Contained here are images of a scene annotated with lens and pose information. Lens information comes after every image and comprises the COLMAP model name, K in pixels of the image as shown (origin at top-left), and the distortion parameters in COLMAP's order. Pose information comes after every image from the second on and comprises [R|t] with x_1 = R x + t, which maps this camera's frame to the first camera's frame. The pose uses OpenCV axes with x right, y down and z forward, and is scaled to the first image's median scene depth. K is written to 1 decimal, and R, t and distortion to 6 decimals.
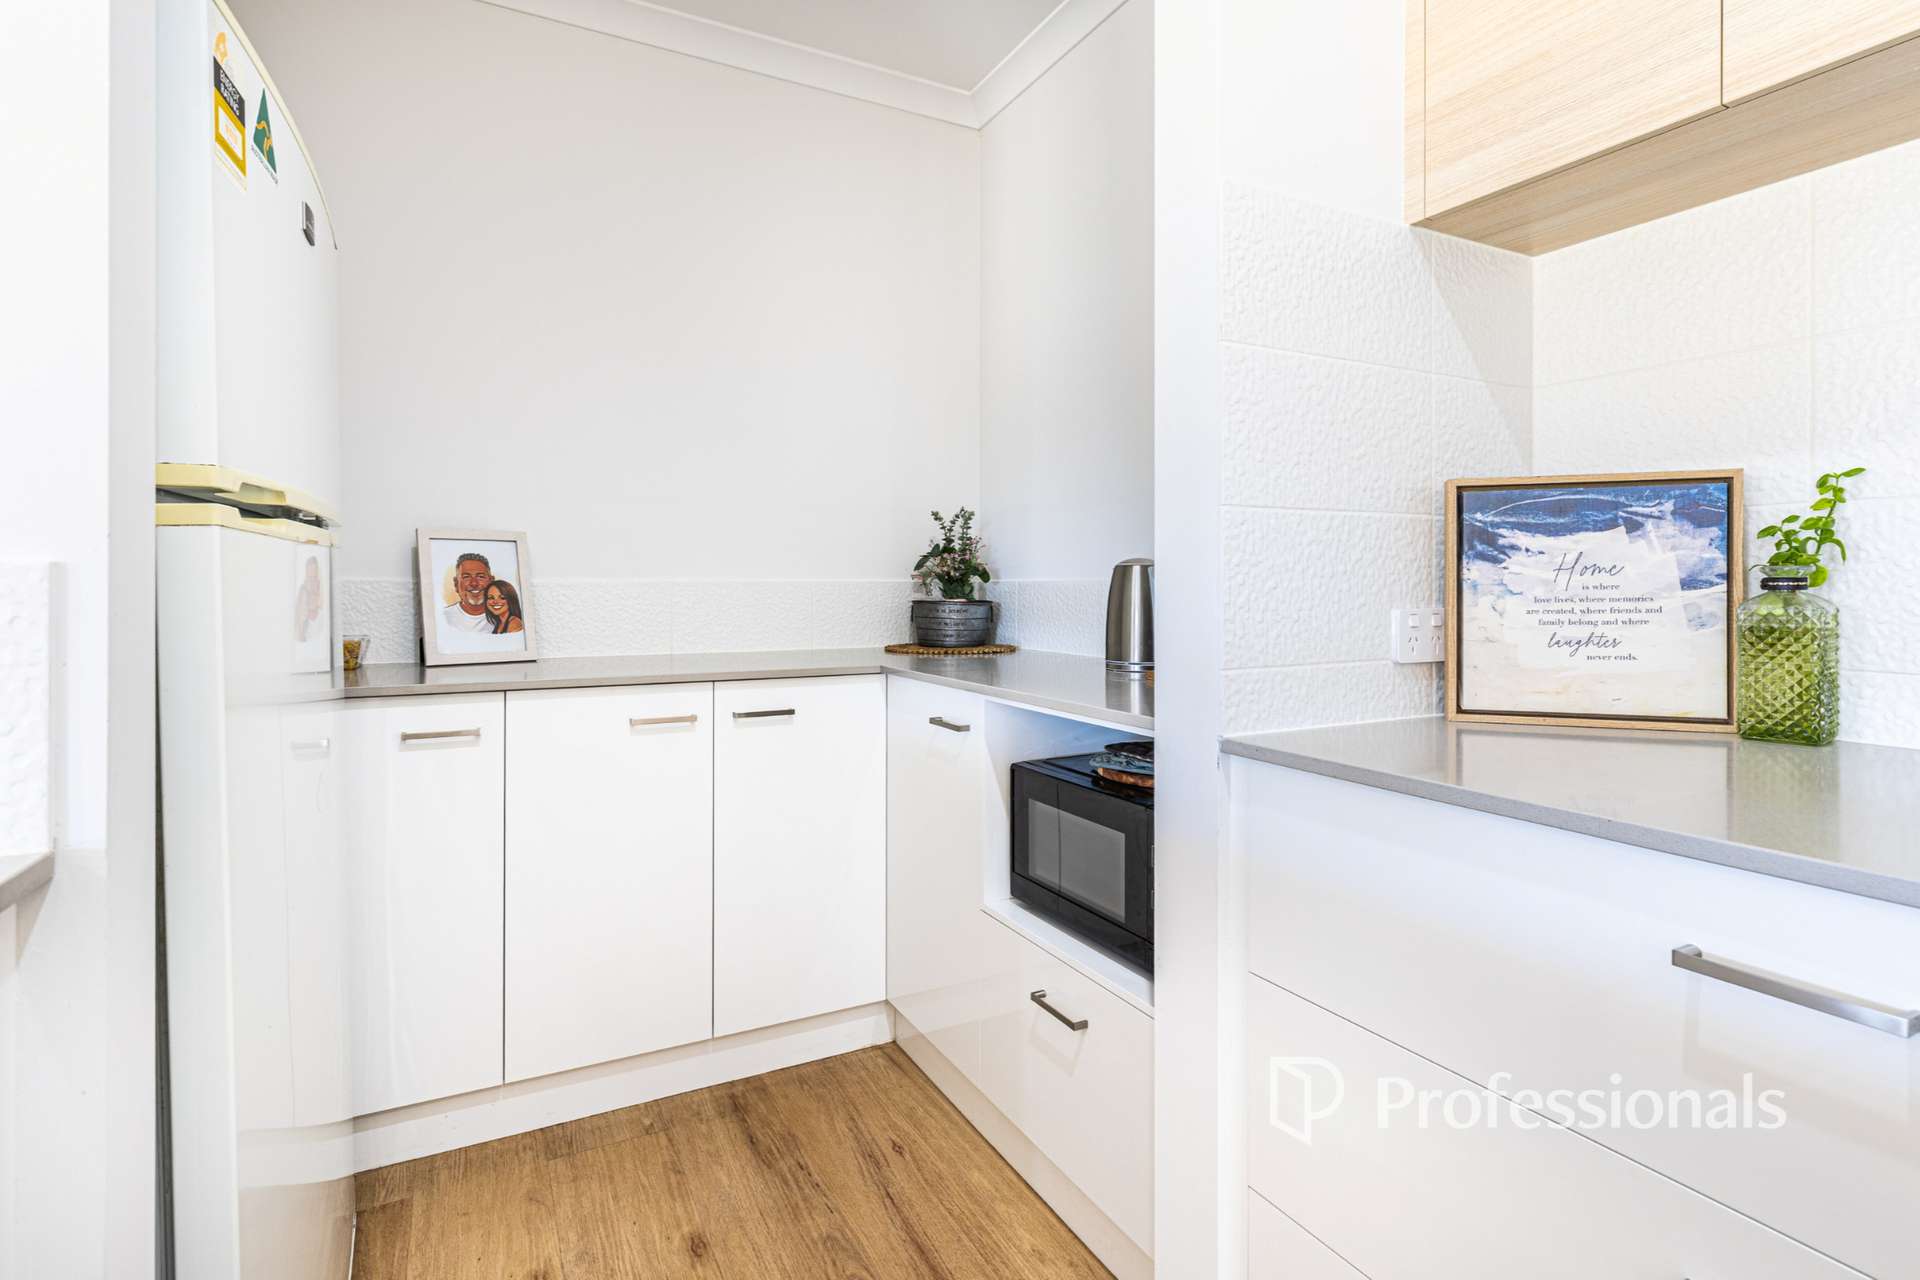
lens RADIAL K [[938.3, 0, 960.7], [0, 938.3, 592.3], [0, 0, 1]] dist [-0.001134, 0.000024]
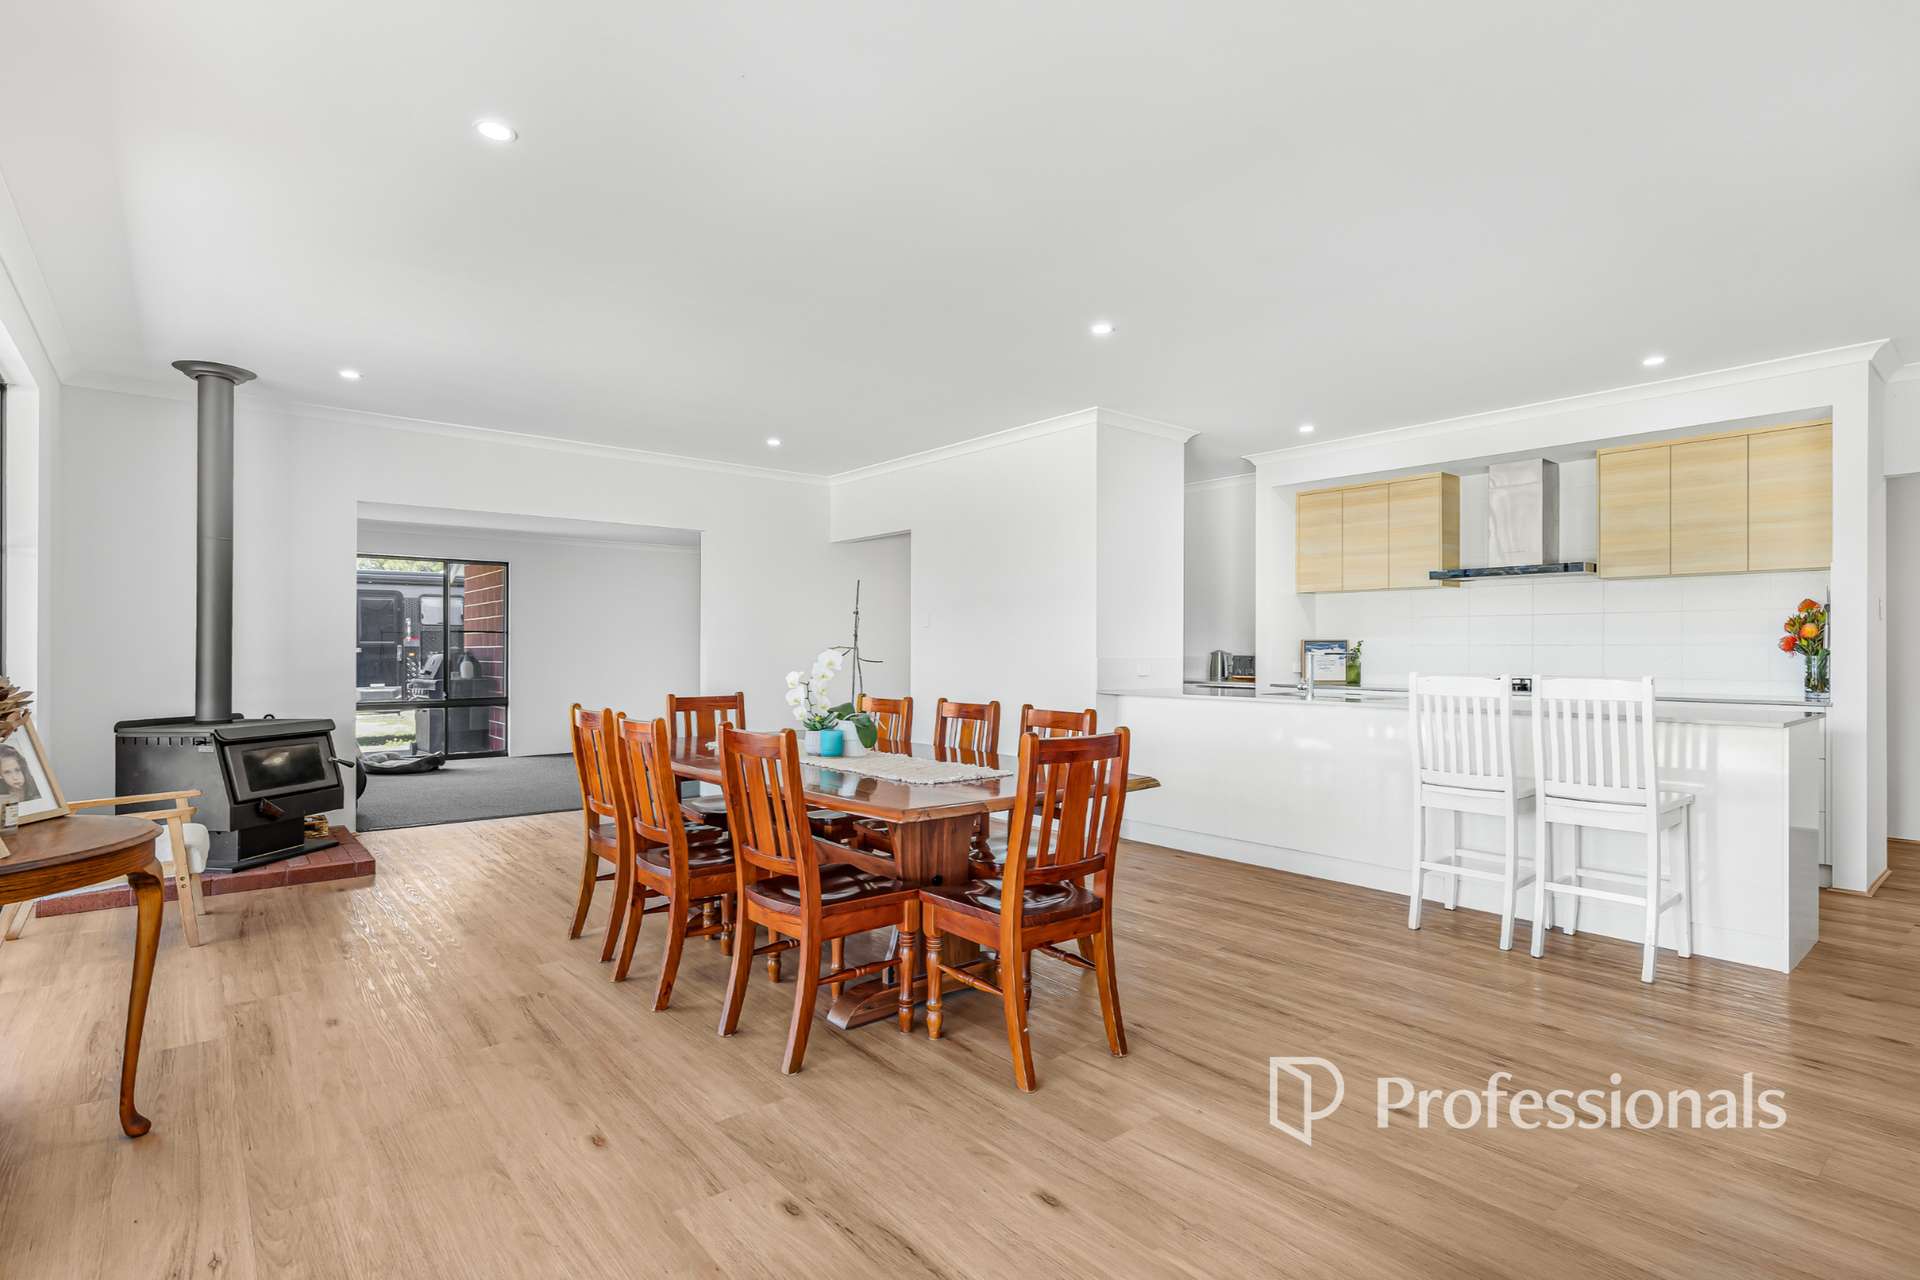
lens RADIAL K [[938.3, 0, 954.3], [0, 938.3, 645.9], [0, 0, 1]] dist [-0.001134, 0.000024]
pose [[0.977870, 0.001438, 0.209209, -2.166085], [0.000265, 0.999967, -0.008114, -0.030096], [-0.209214, 0.007989, 0.977837, -3.259426]]
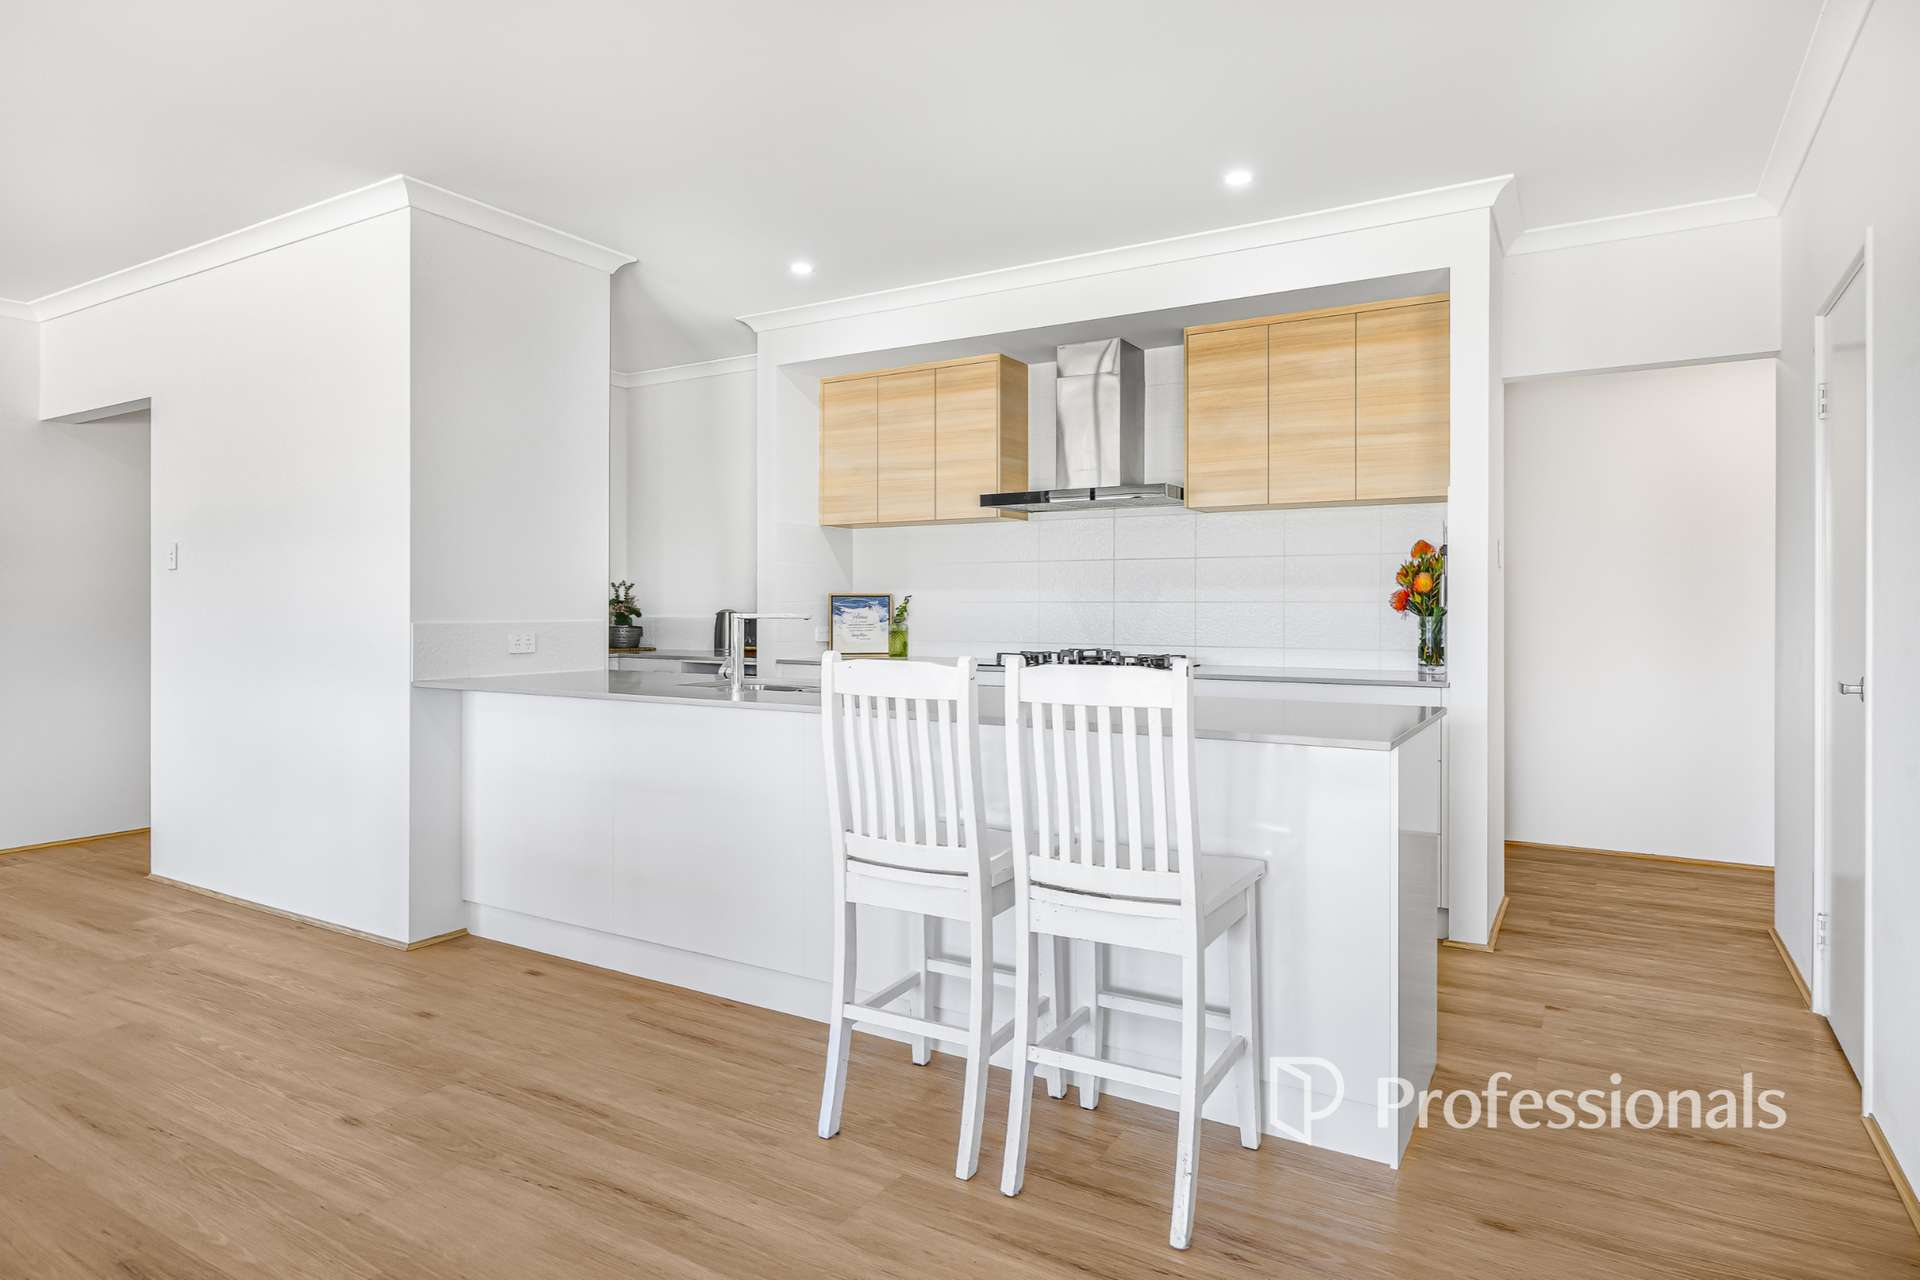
lens RADIAL K [[1085.2, 0, 962.7], [0, 1085.2, 604.4], [0, 0, 1]] dist [-0.001868, -0.000485]
pose [[0.851590, 0.001736, 0.524206, -1.081535], [0.002288, 0.999973, -0.007029, -0.035585], [-0.524204, 0.007185, 0.851562, -2.472865]]
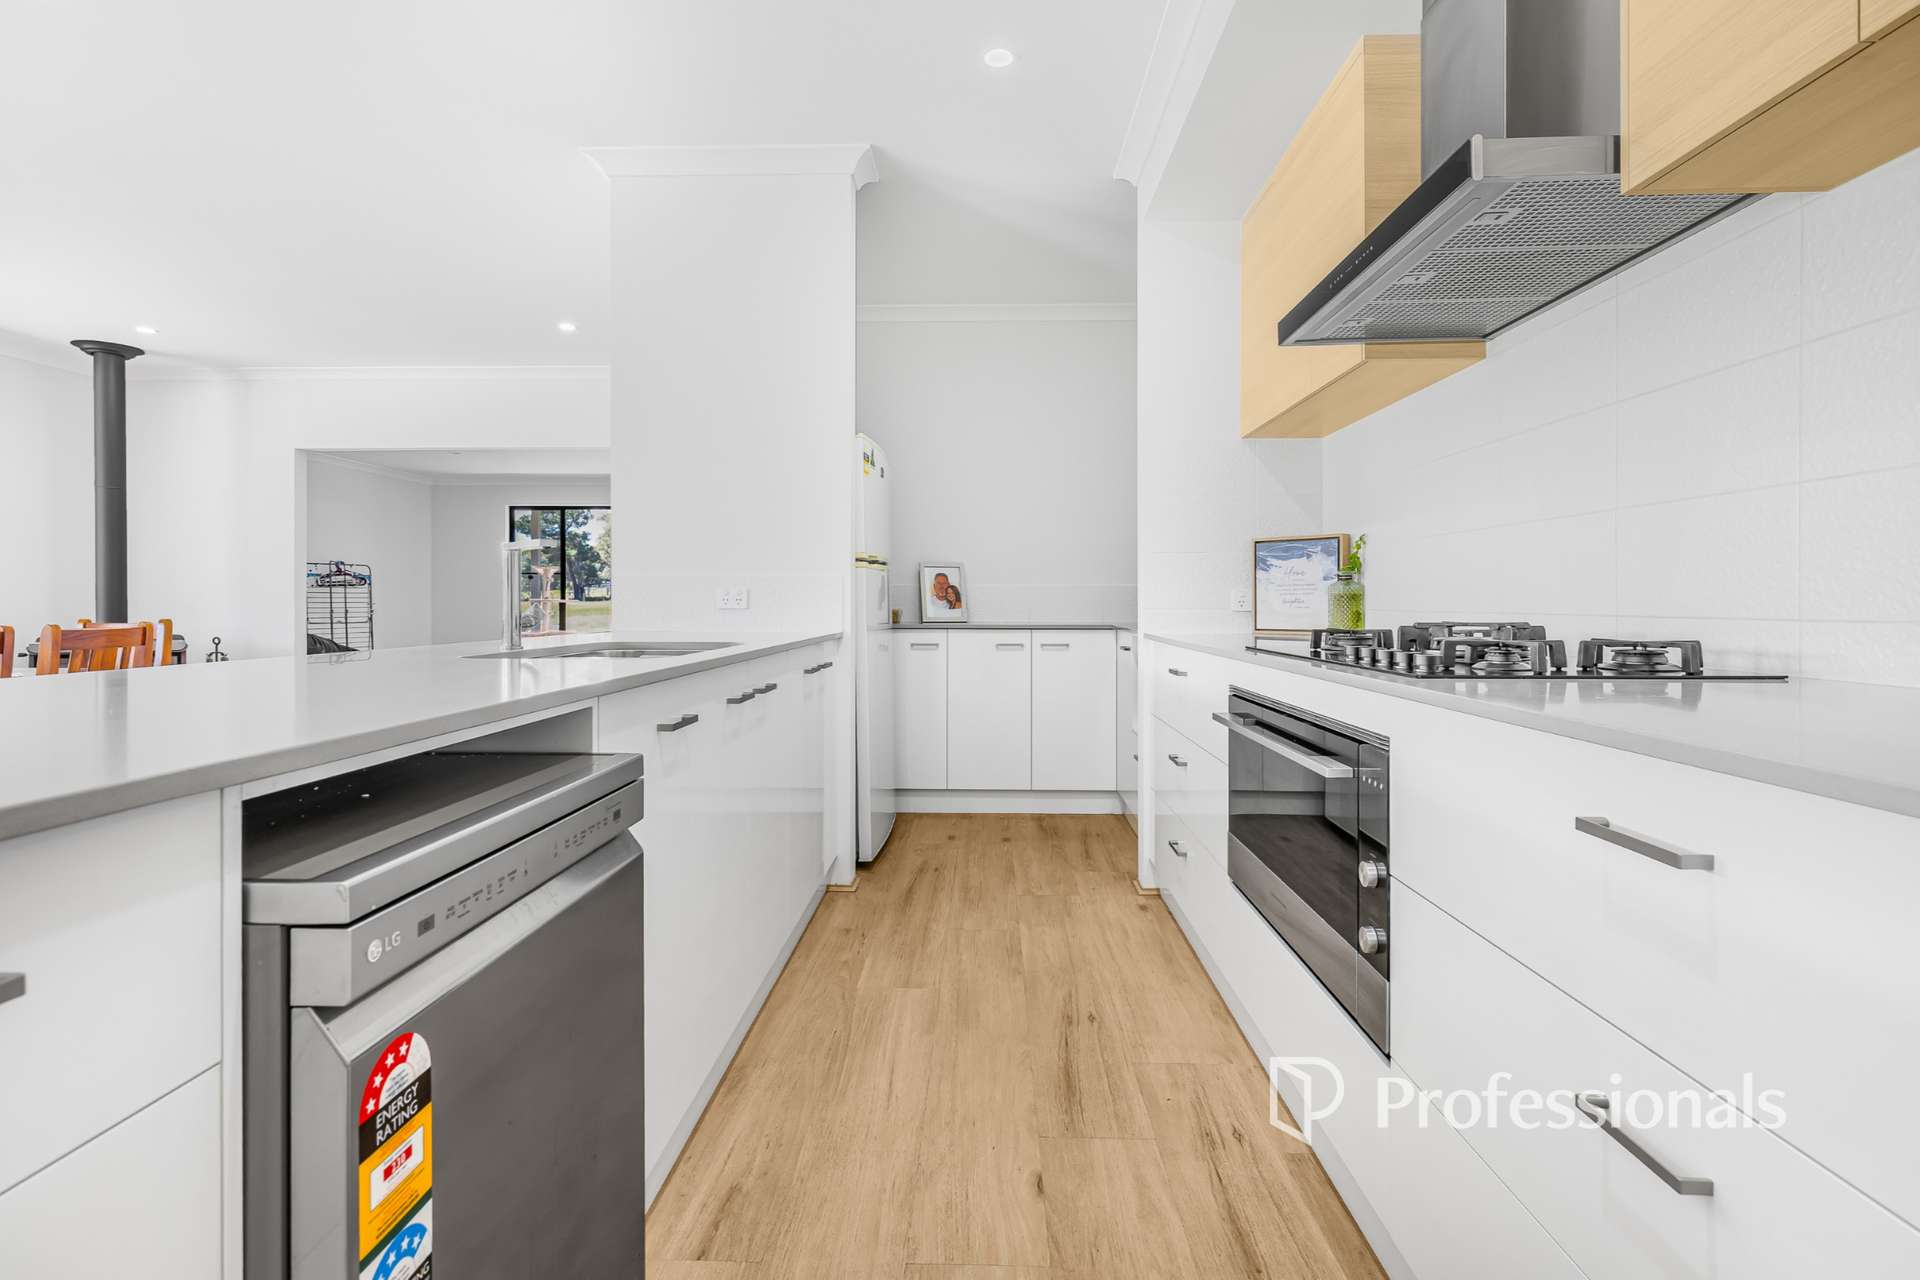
lens RADIAL K [[938.3, 0, 953.4], [0, 938.3, 624.8], [0, 0, 1]] dist [-0.001134, 0.000024]
pose [[0.864816, 0.011879, -0.501949, 0.895359], [-0.001997, 0.999794, 0.020219, 0.051810], [0.502085, -0.016483, 0.864661, -1.314181]]
